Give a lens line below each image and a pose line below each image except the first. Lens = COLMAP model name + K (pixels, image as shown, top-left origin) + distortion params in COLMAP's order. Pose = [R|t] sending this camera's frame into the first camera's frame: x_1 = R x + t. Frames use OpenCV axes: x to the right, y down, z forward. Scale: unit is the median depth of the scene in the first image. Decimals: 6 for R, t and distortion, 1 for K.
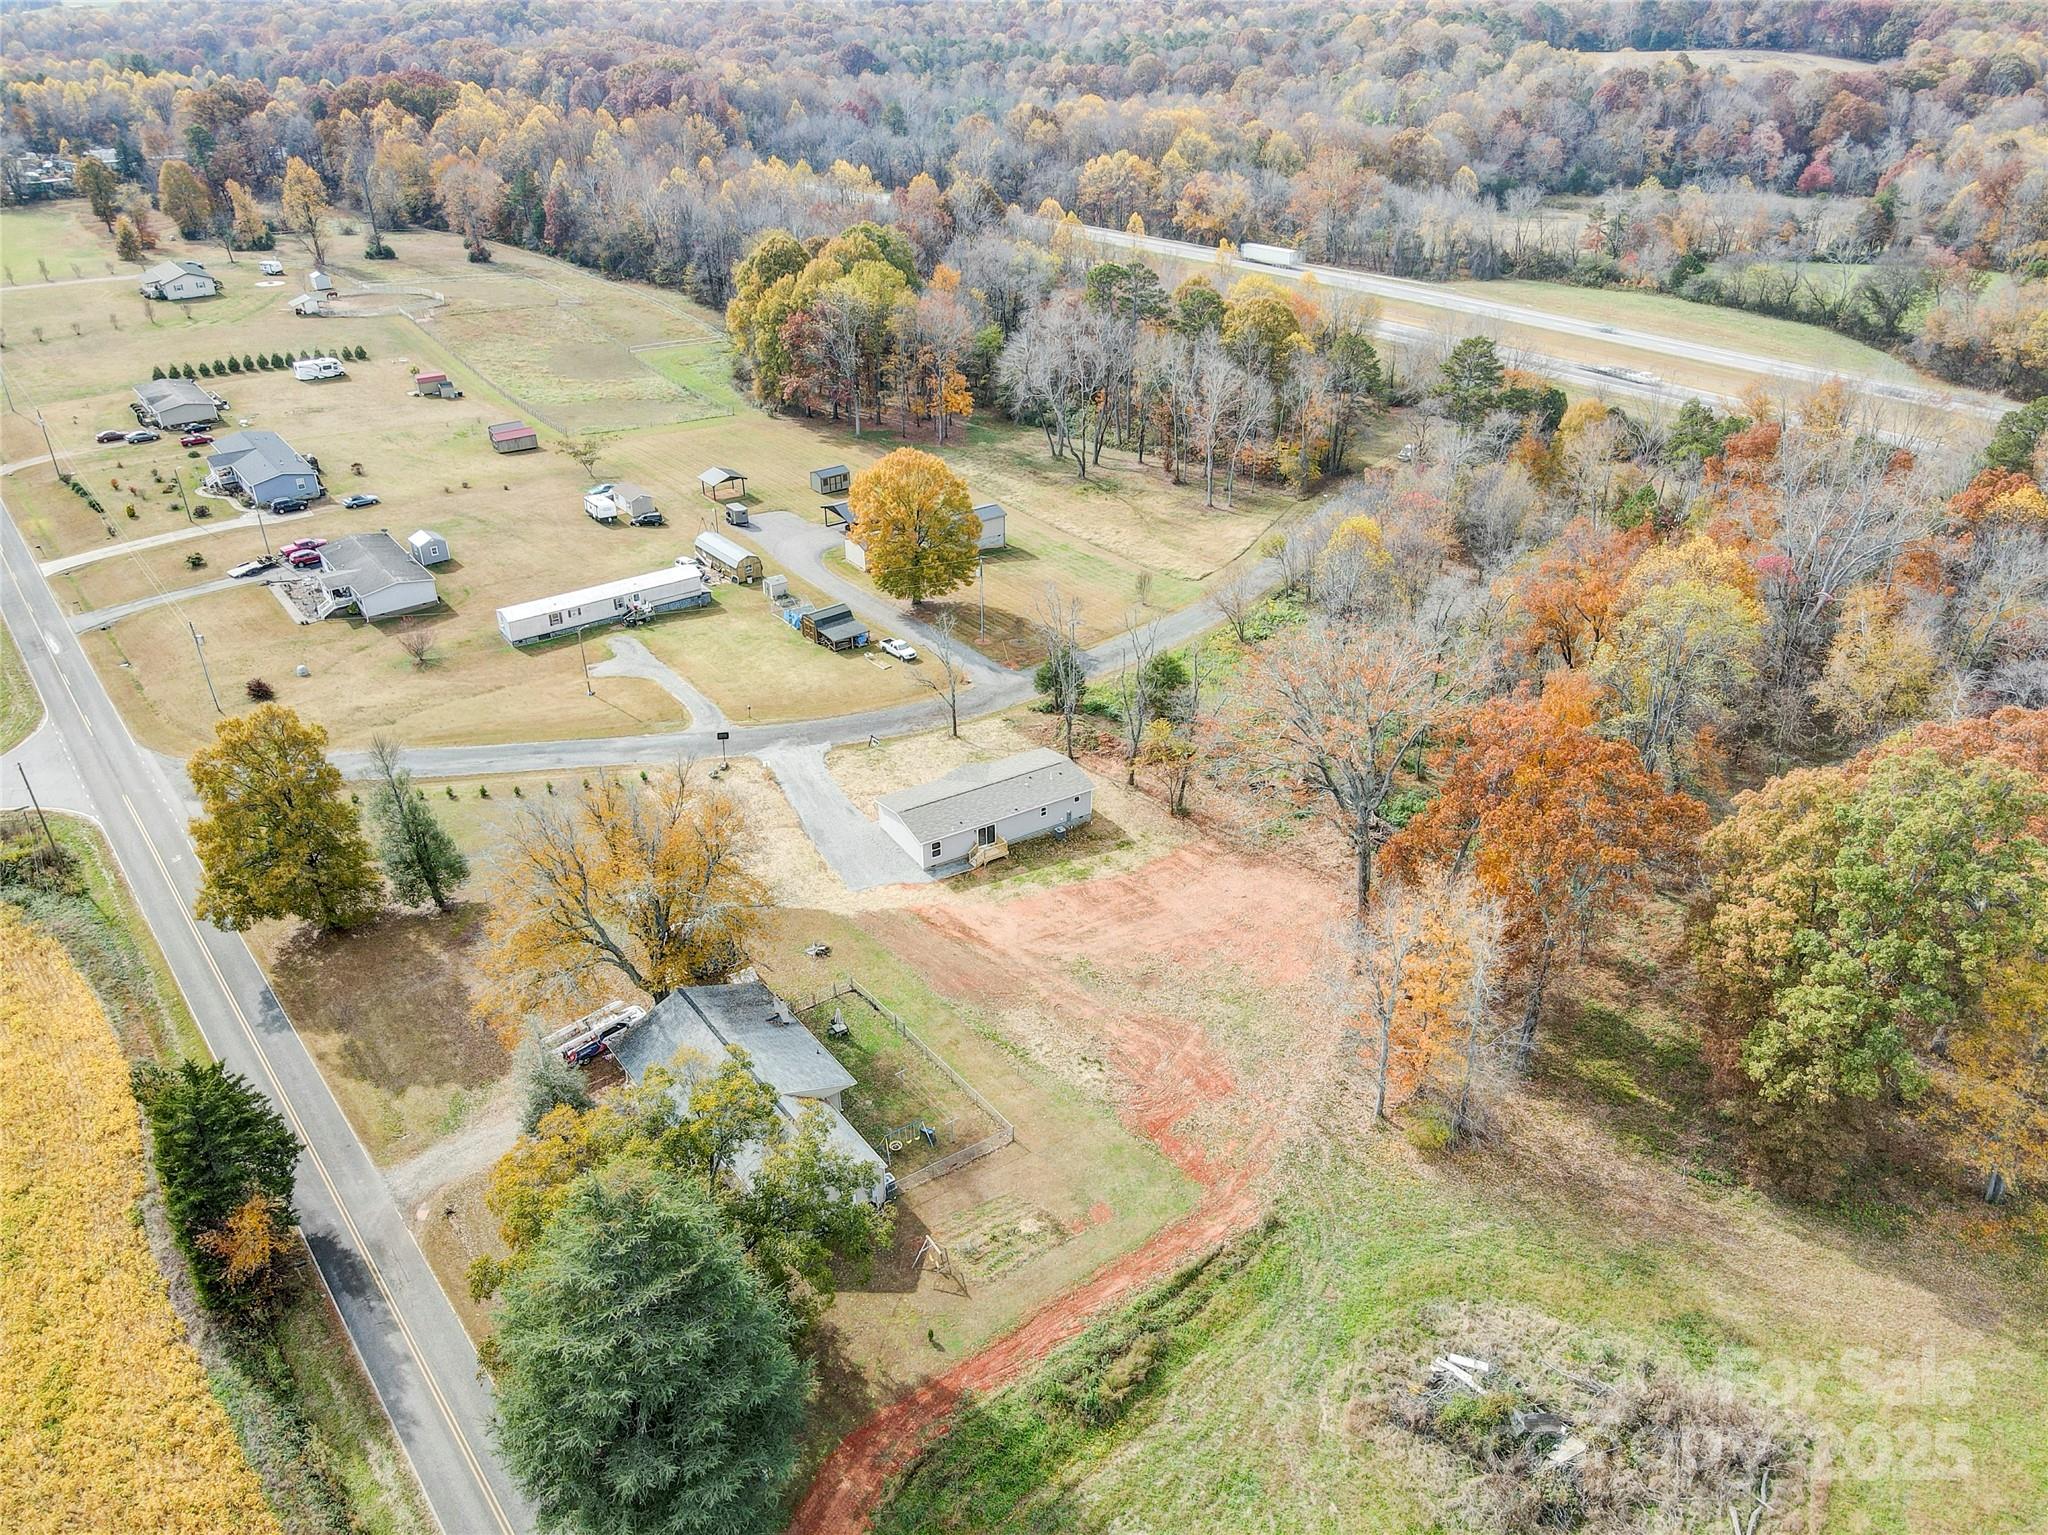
lens RADIAL K [[1507.8, 0, 1035.6], [0, 1507.8, 763.6], [0, 0, 1]] dist [-0.005869, 0.033131]
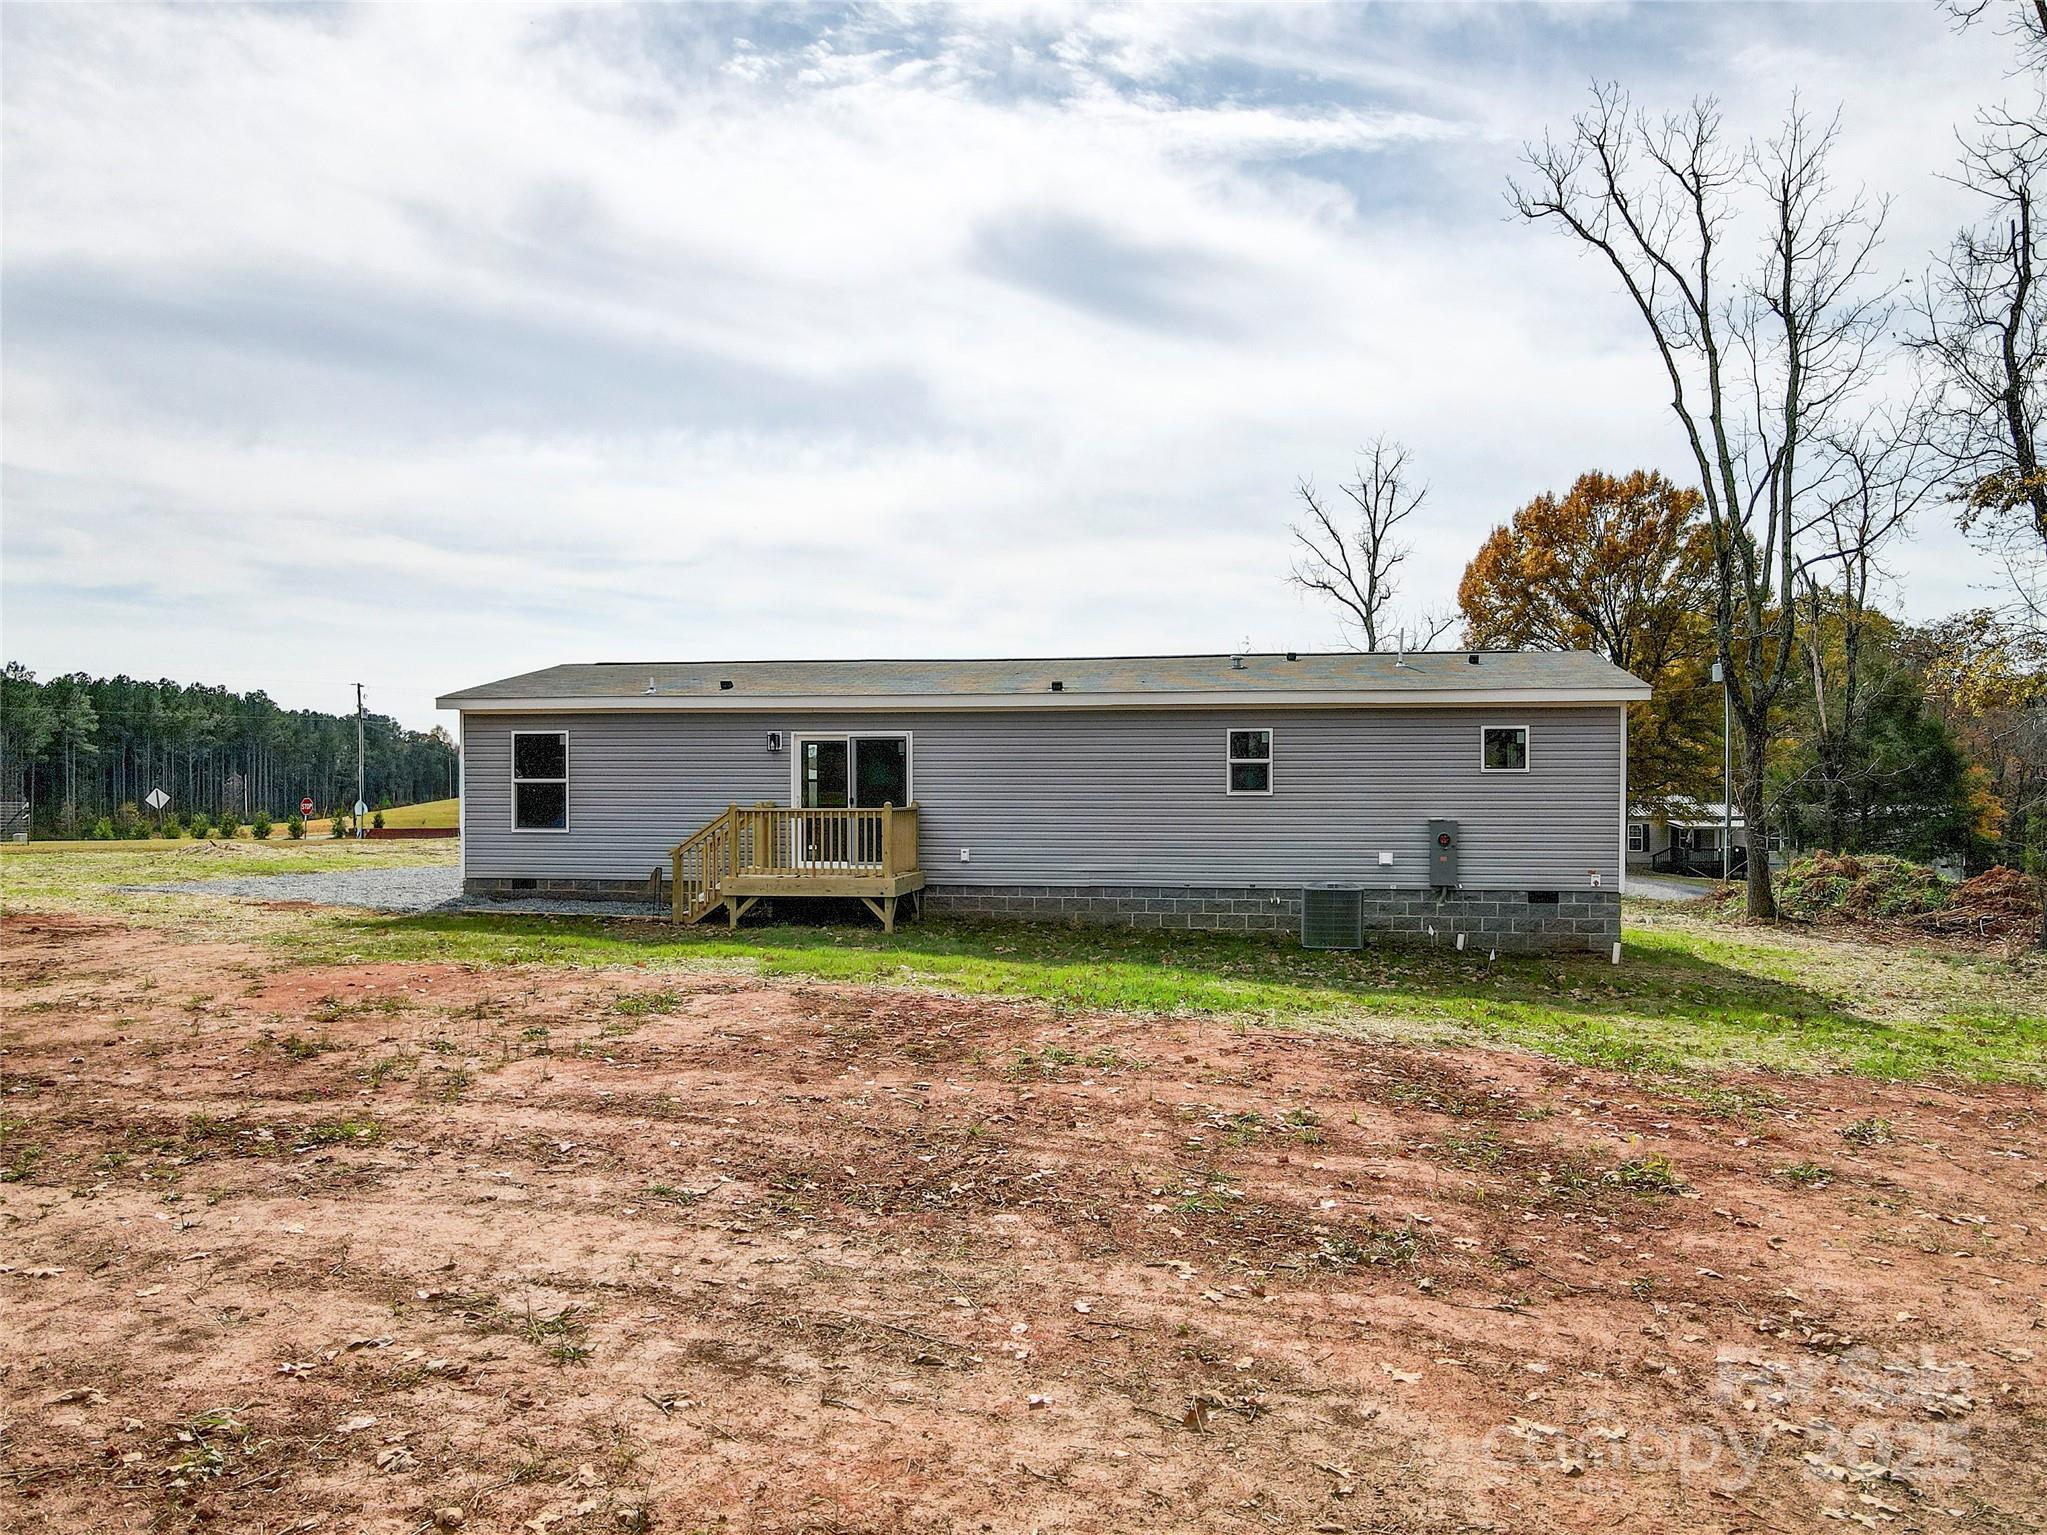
lens RADIAL K [[1507.1, 0, 1007.4], [0, 1507.1, 803.8], [0, 0, 1]] dist [-0.005869, 0.033131]
pose [[0.753681, 0.012926, -0.657113, 0.080402], [-0.321873, 0.878962, -0.351886, 0.088426], [0.573029, 0.476717, 0.666618, 0.772362]]
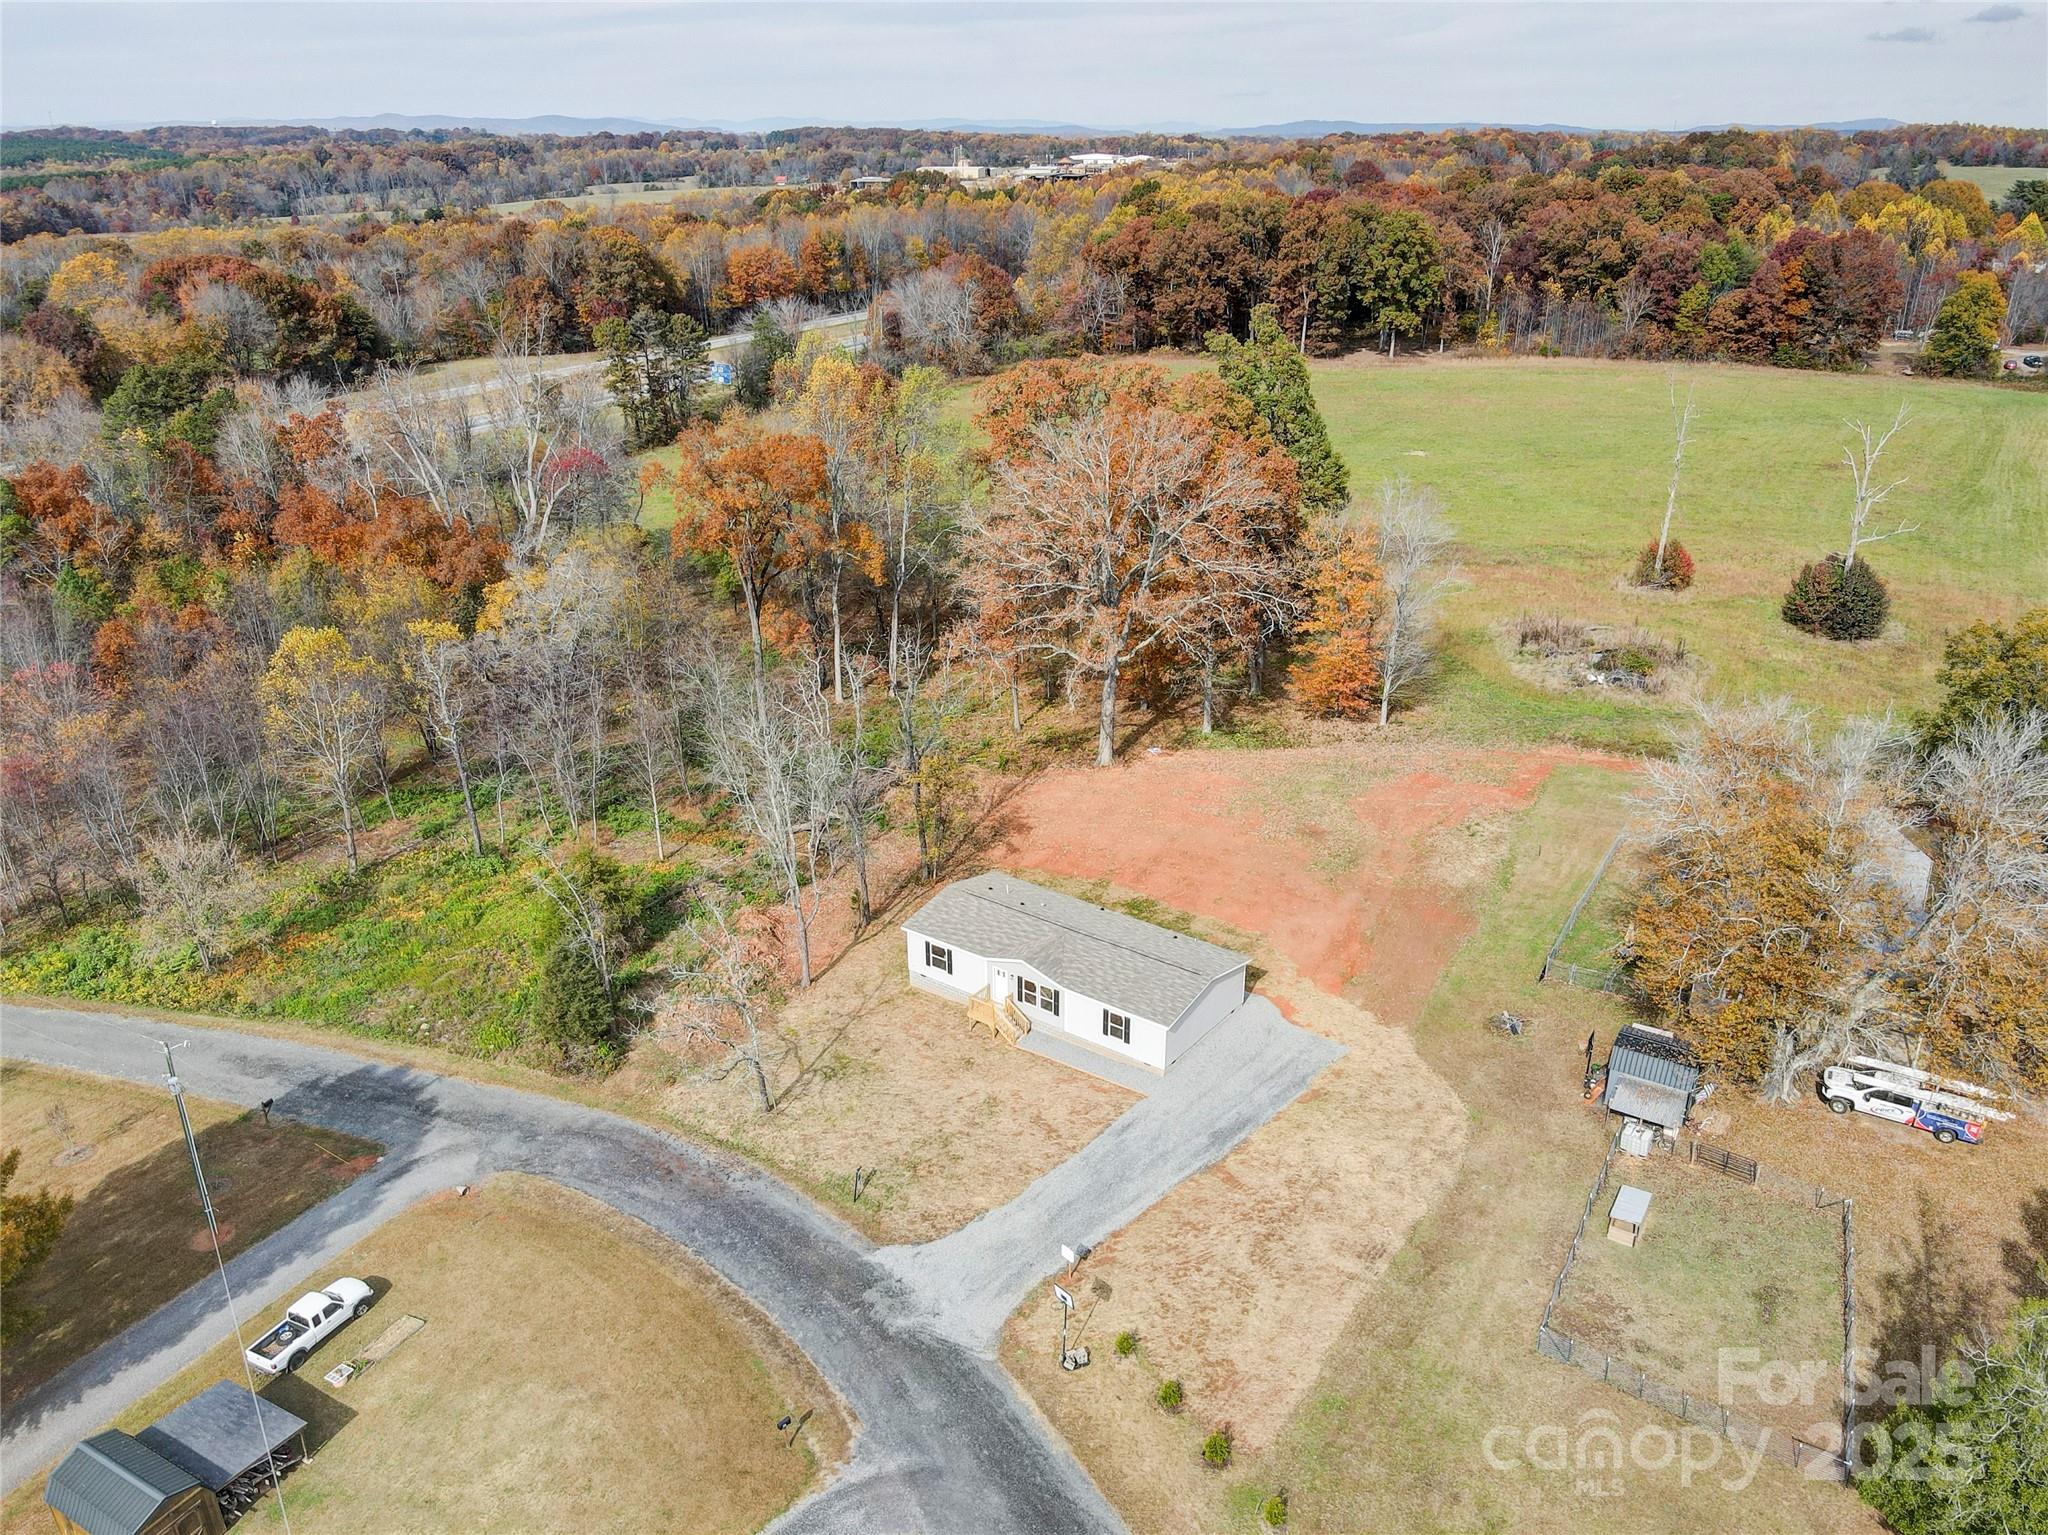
lens RADIAL K [[1507.8, 0, 1030.4], [0, 1507.8, 783.1], [0, 0, 1]] dist [-0.005869, 0.033131]
pose [[-0.366852, -0.361361, 0.857227, -0.477318], [0.463145, 0.728211, 0.505179, -0.311973], [-0.806794, 0.582346, -0.099783, 0.917471]]
